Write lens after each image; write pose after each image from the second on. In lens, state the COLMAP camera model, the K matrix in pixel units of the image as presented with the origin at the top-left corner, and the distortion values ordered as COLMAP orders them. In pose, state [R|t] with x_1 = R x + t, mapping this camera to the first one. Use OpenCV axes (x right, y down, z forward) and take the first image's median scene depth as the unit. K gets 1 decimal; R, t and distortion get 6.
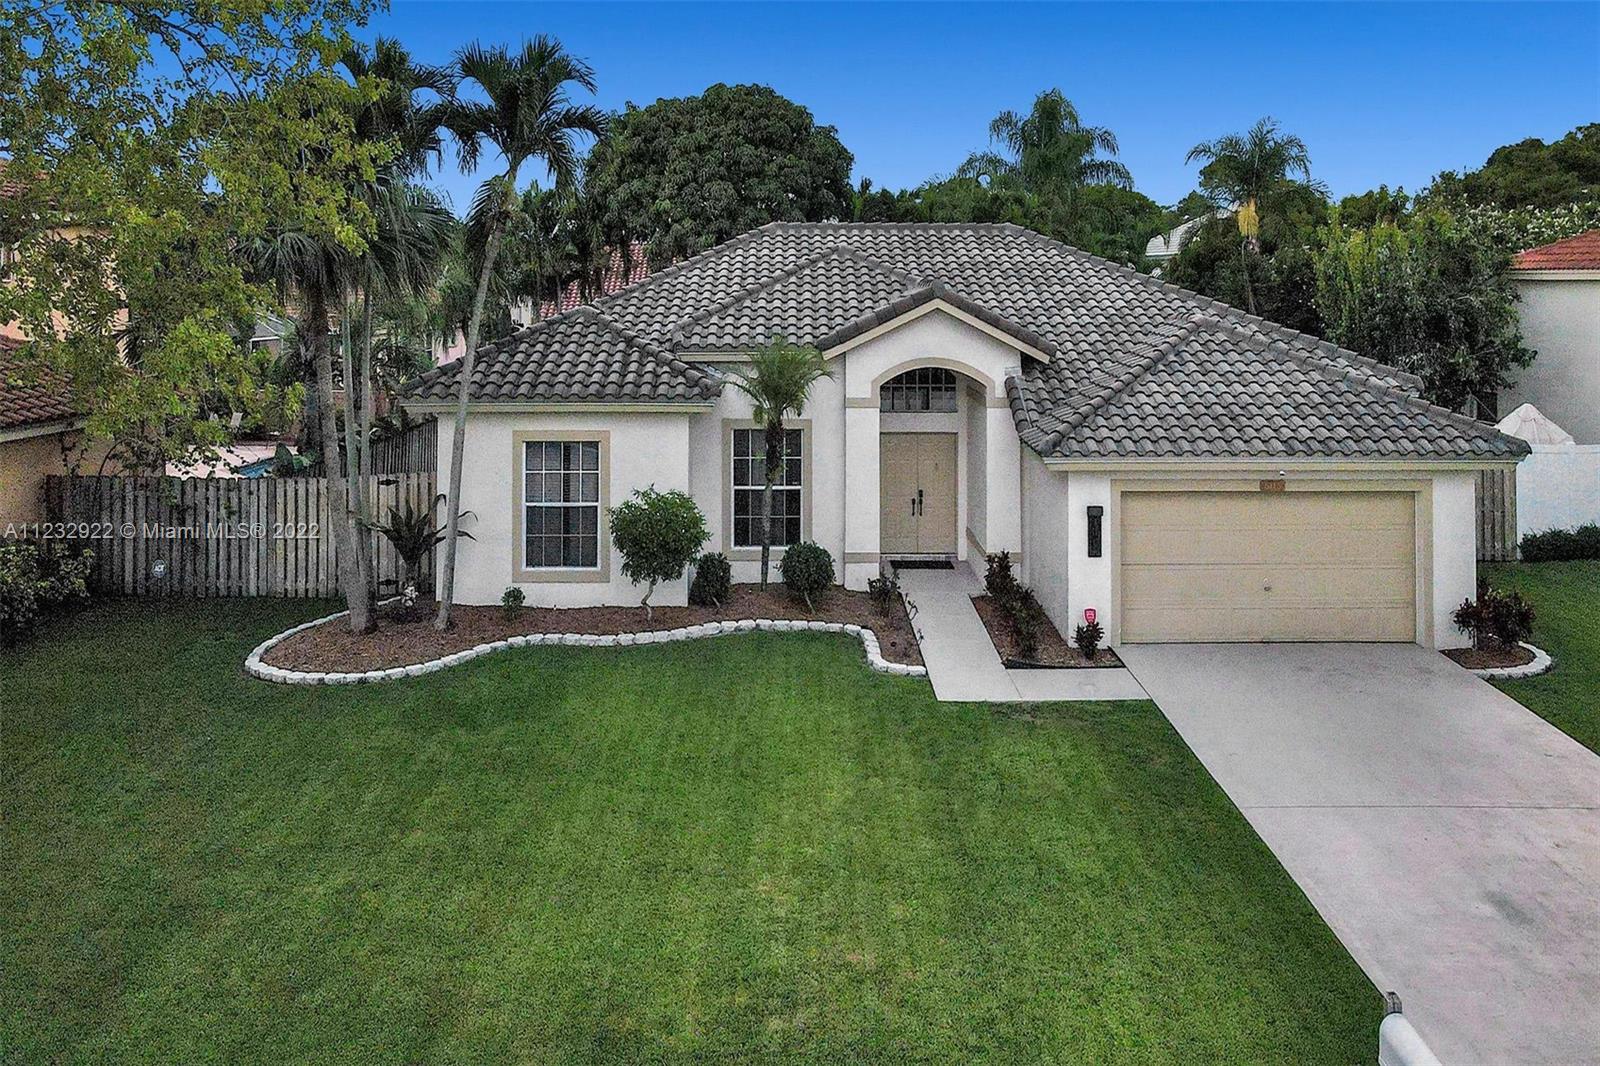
lens RADIAL K [[1241.8, 0, 792.7], [0, 1241.8, 457.8], [0, 0, 1]] dist [0.012830, 0.009494]
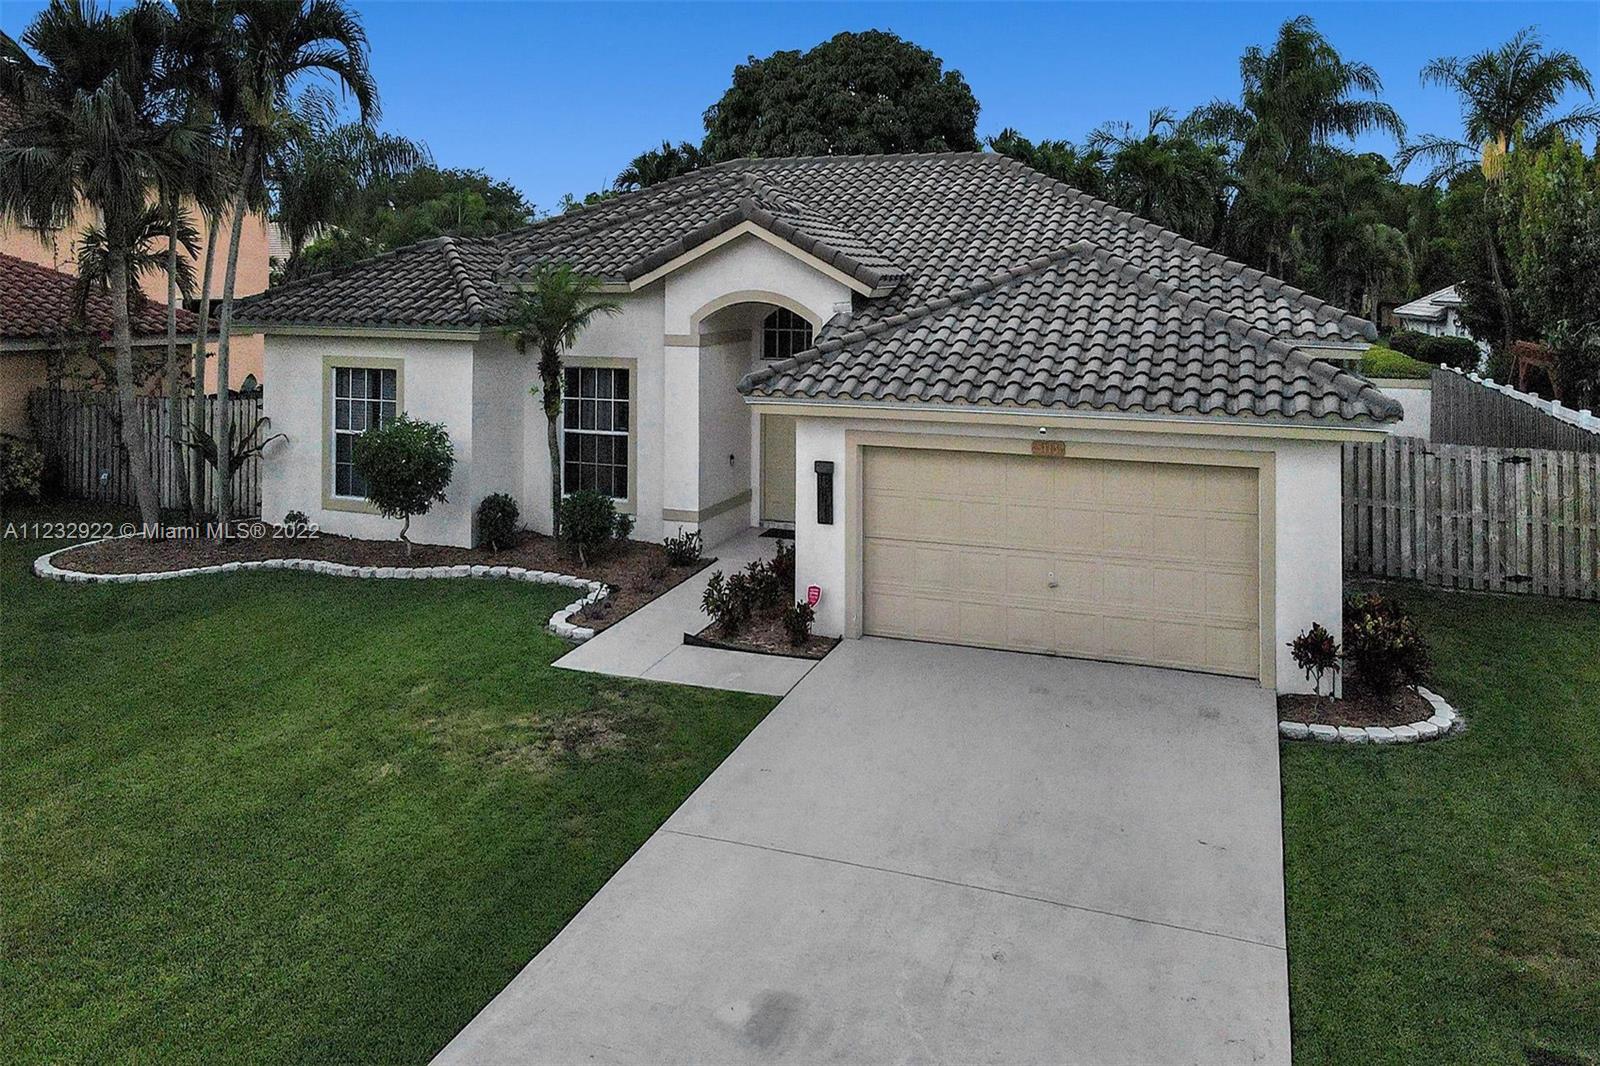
lens RADIAL K [[1233.6, 0, 800.8], [0, 1233.6, 443.0], [0, 0, 1]] dist [0.015528, 0.005374]
pose [[0.924798, 0.052822, -0.376775, 0.505059], [-0.058974, 0.998248, -0.004802, 0.030156], [0.375861, 0.026661, 0.926292, 0.228768]]
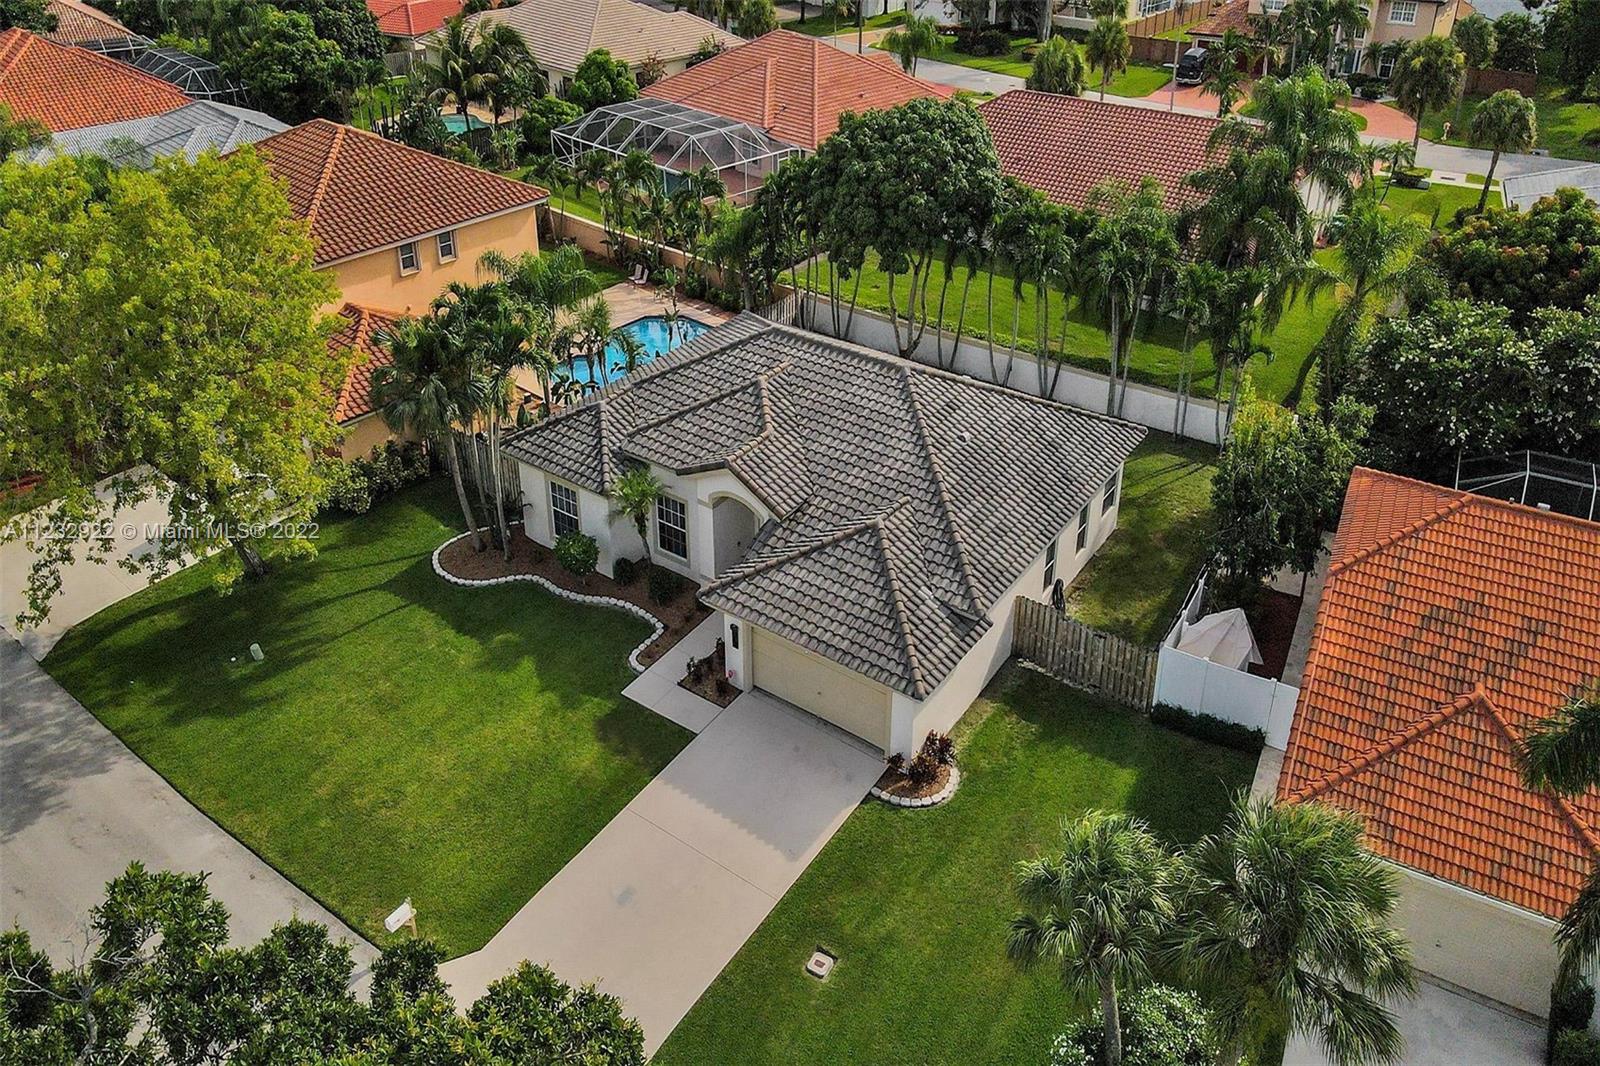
lens RADIAL K [[1165.6, 0, 800.0], [0, 1165.6, 533.0], [0, 0, 1]] dist [0.009138, 0.007659]
pose [[0.786930, 0.342773, -0.513077, 1.106625], [-0.069628, 0.875527, 0.478126, -0.876900], [0.613102, -0.340527, 0.712845, -0.127983]]
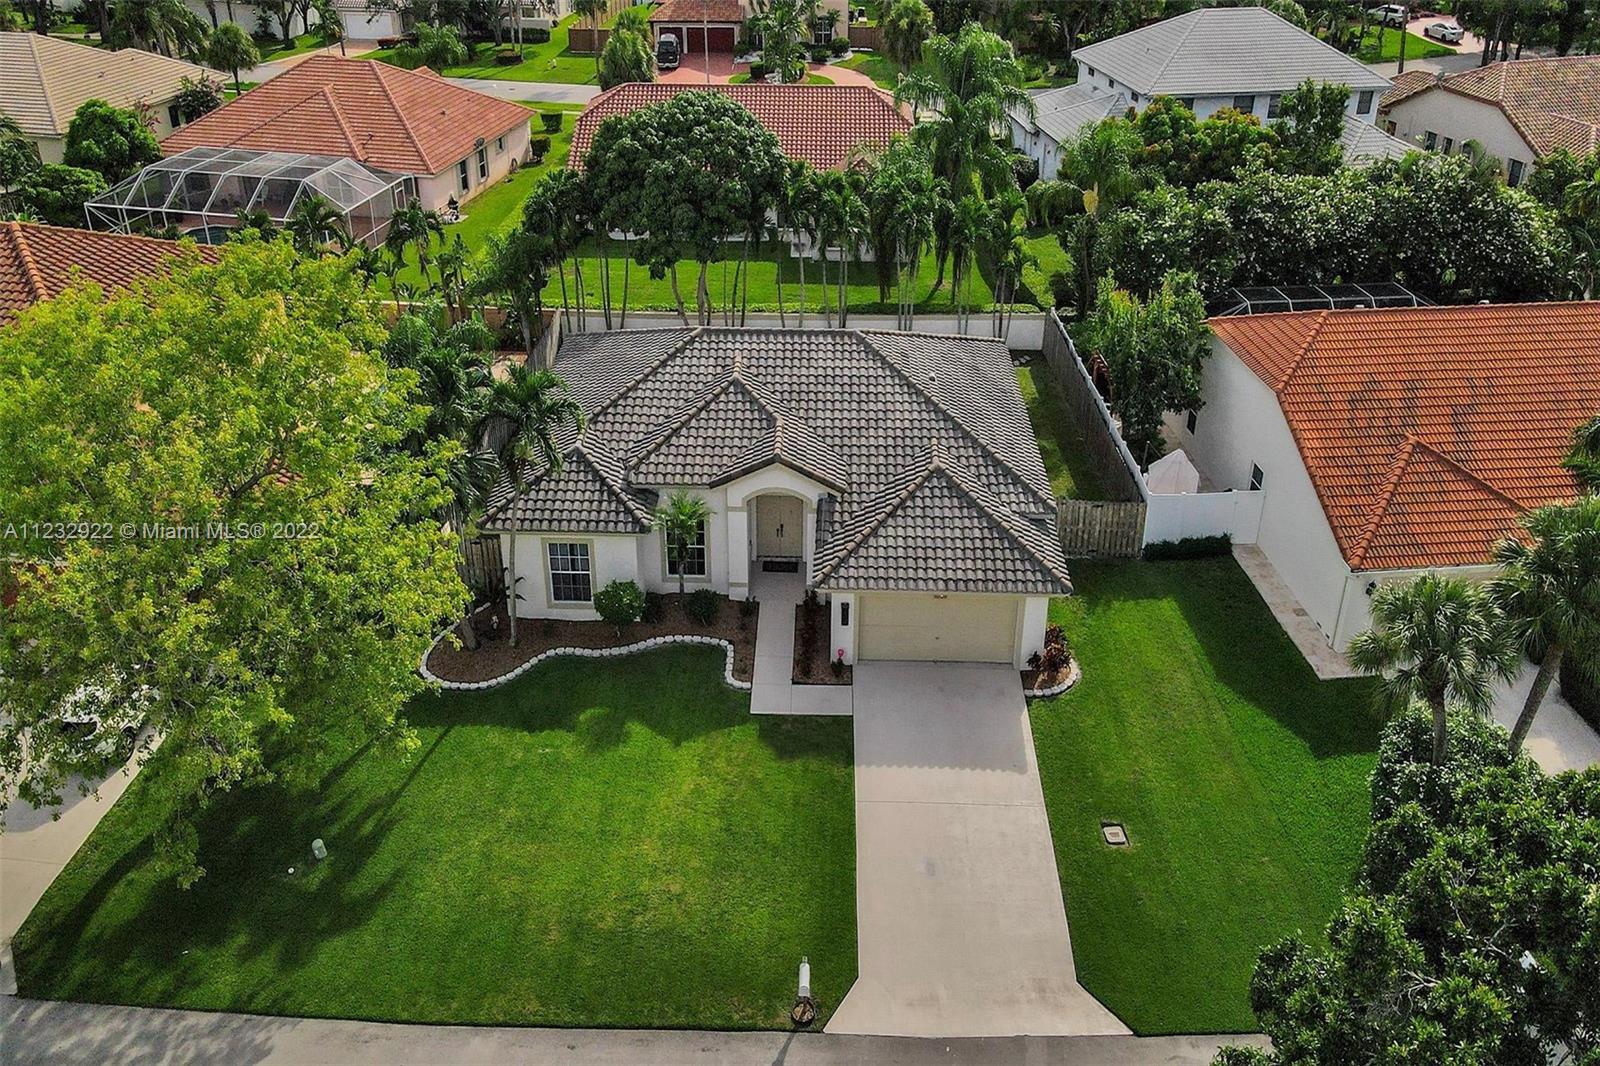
lens RADIAL K [[1165.6, 0, 800.0], [0, 1165.6, 533.0], [0, 0, 1]] dist [0.009138, 0.007659]
pose [[0.998687, 0.037477, -0.034915, 0.220003], [-0.017565, 0.890895, 0.453870, -0.826884], [0.048115, -0.452661, 0.890384, -0.521122]]
